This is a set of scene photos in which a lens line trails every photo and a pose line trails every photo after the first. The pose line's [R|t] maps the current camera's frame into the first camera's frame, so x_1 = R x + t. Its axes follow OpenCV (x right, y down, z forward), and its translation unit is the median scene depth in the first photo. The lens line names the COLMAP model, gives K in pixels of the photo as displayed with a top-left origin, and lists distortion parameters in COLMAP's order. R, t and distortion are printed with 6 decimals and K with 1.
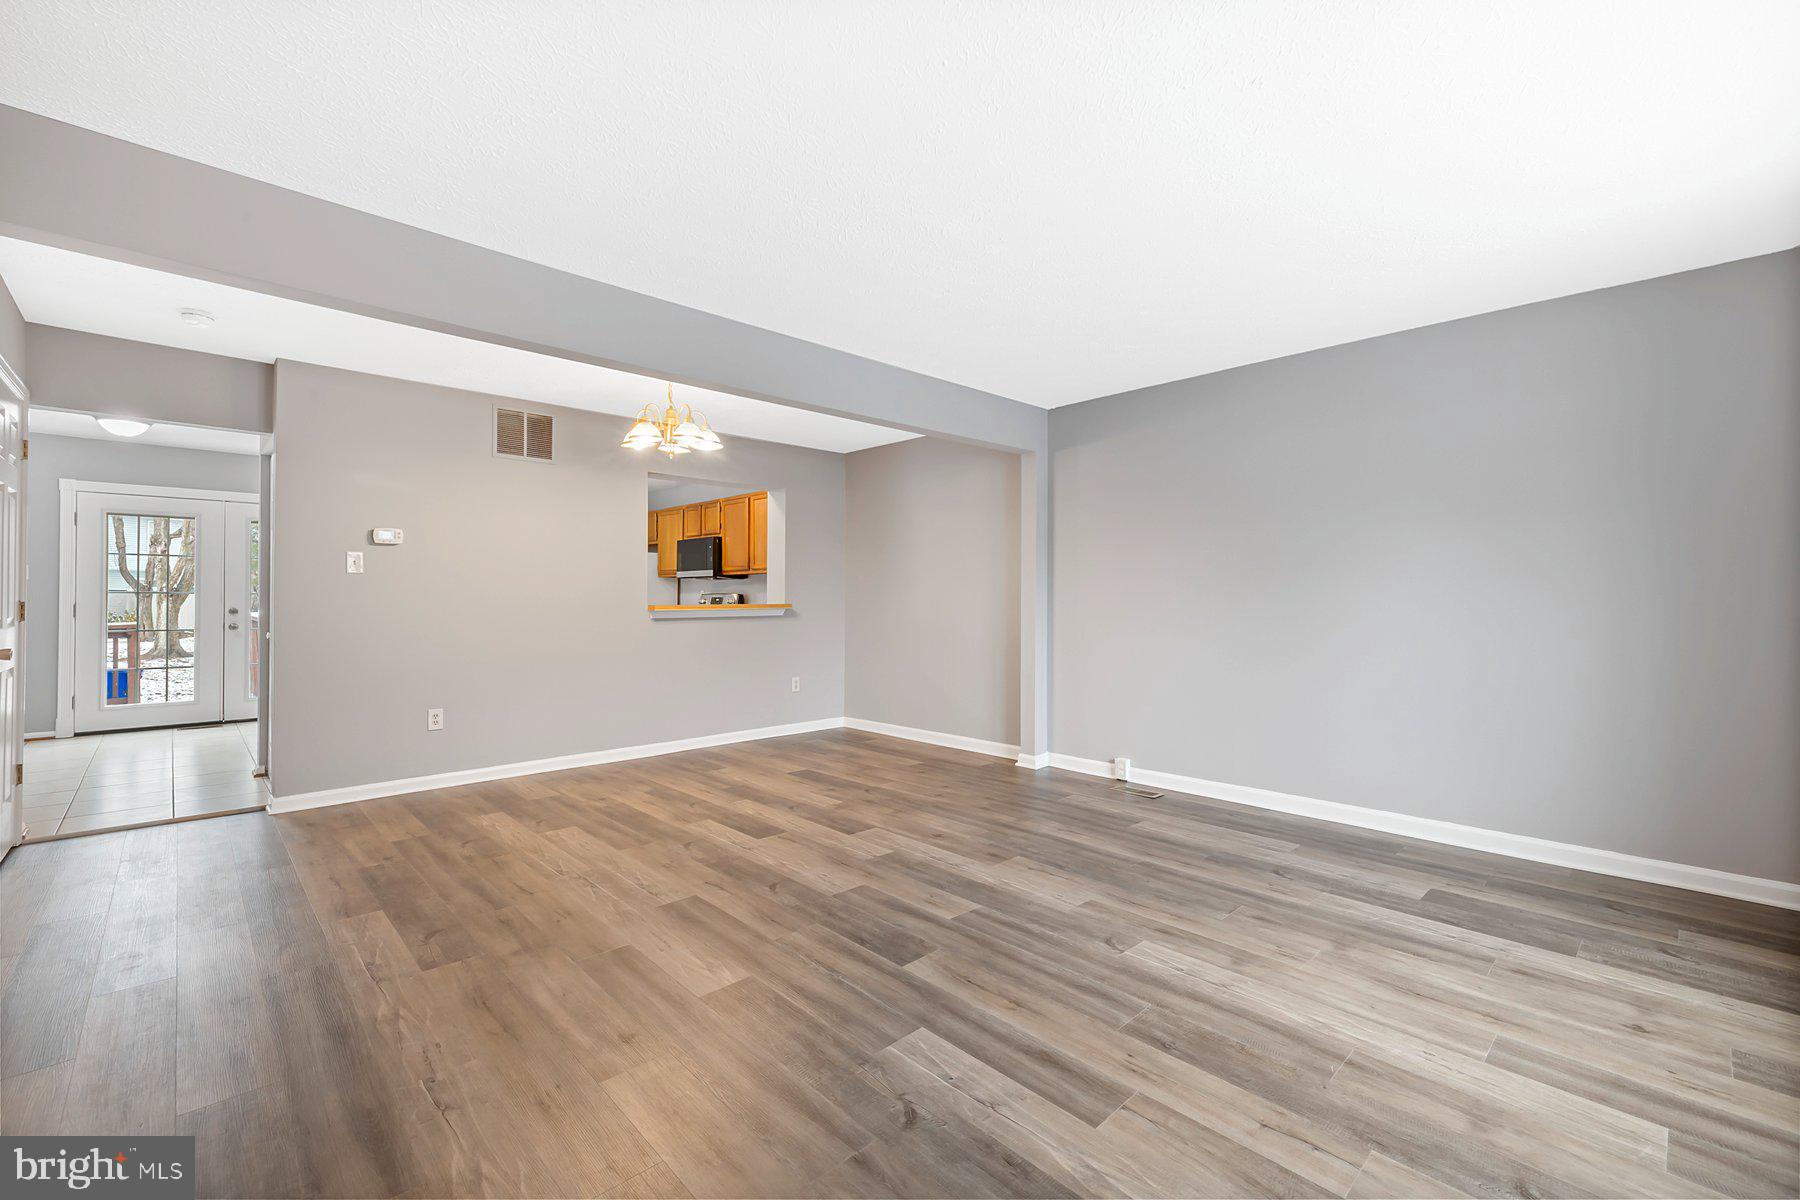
lens RADIAL K [[757.2, 0, 895.6], [0, 757.2, 588.4], [0, 0, 1]] dist [0.001564, 0.000518]
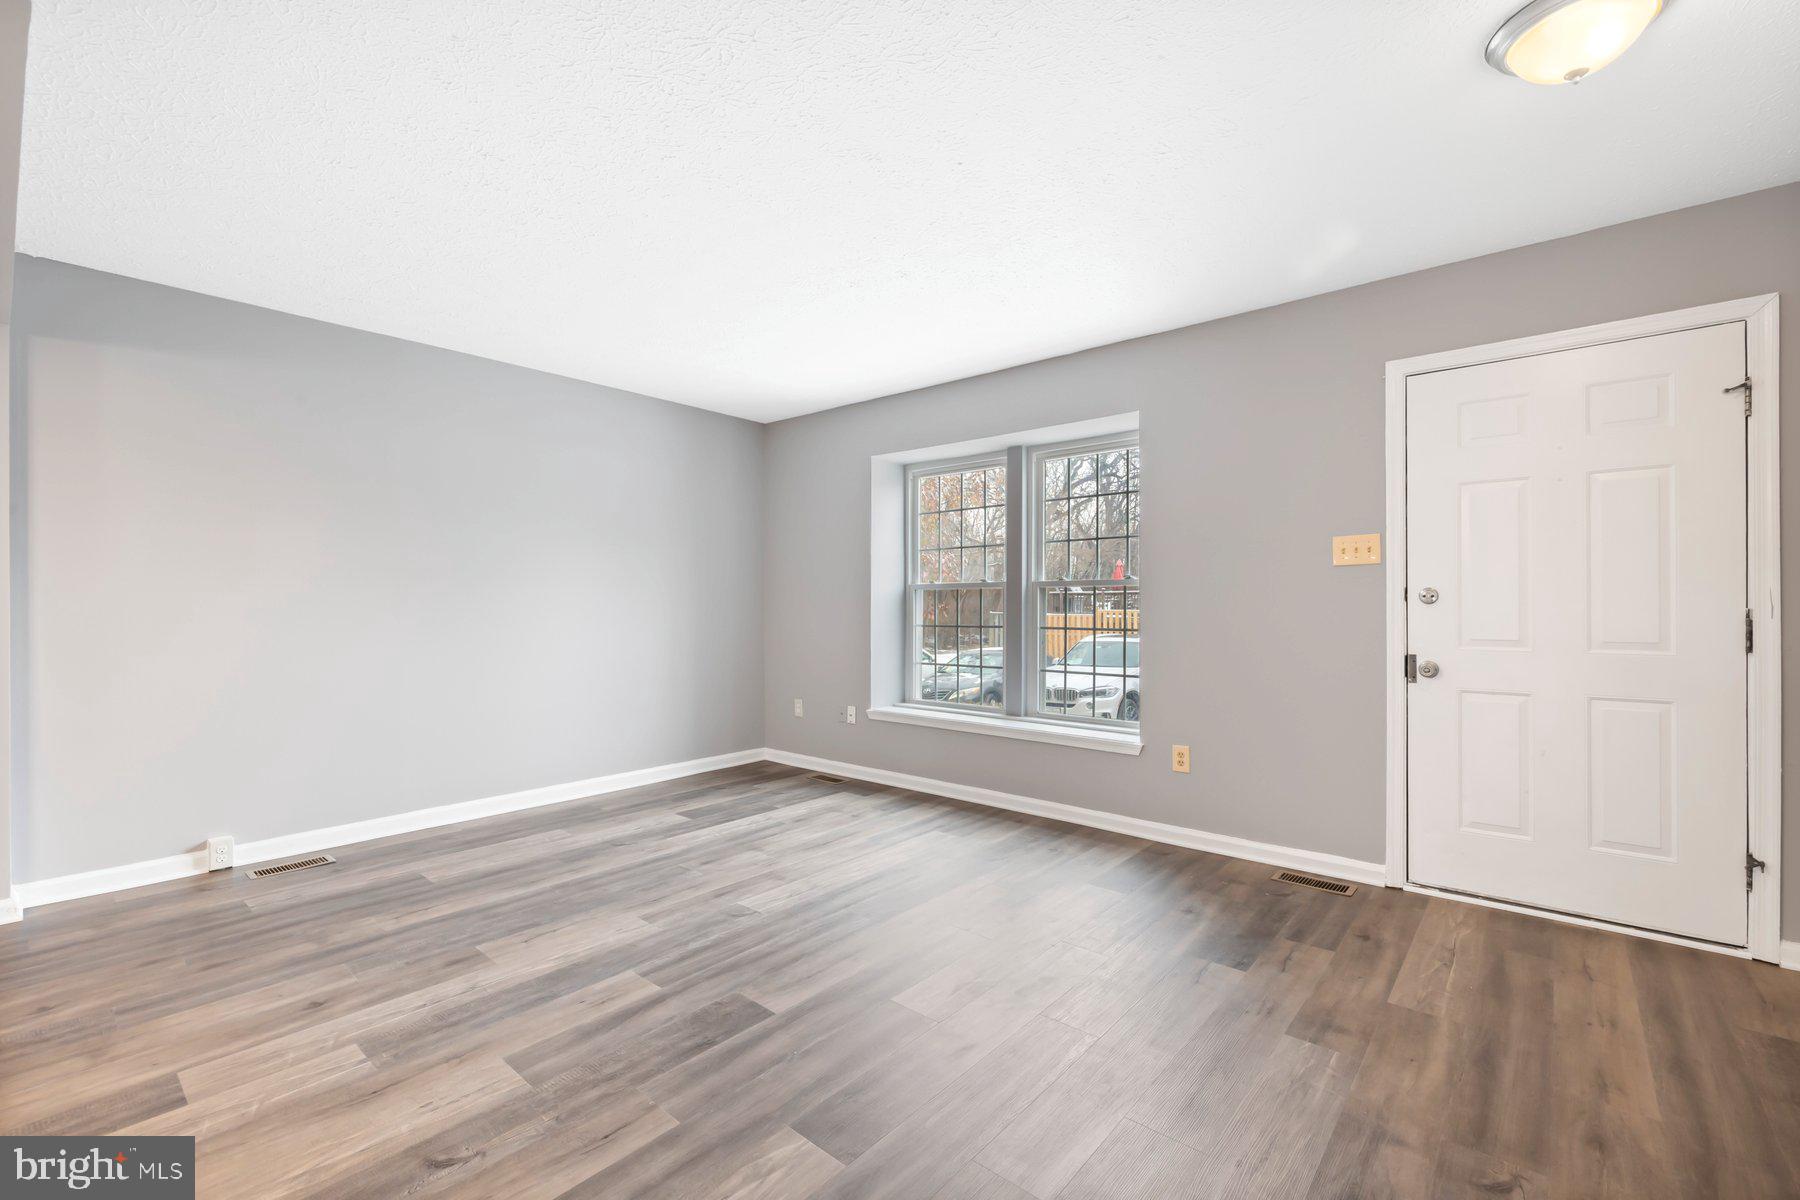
lens RADIAL K [[763.5, 0, 892.3], [0, 763.5, 604.2], [0, 0, 1]] dist [0.002132, -0.000007]
pose [[-0.100723, -0.003000, 0.994910, -0.585534], [-0.014417, 0.999895, 0.001556, 0.007116], [-0.994810, -0.014186, -0.100755, 0.622375]]
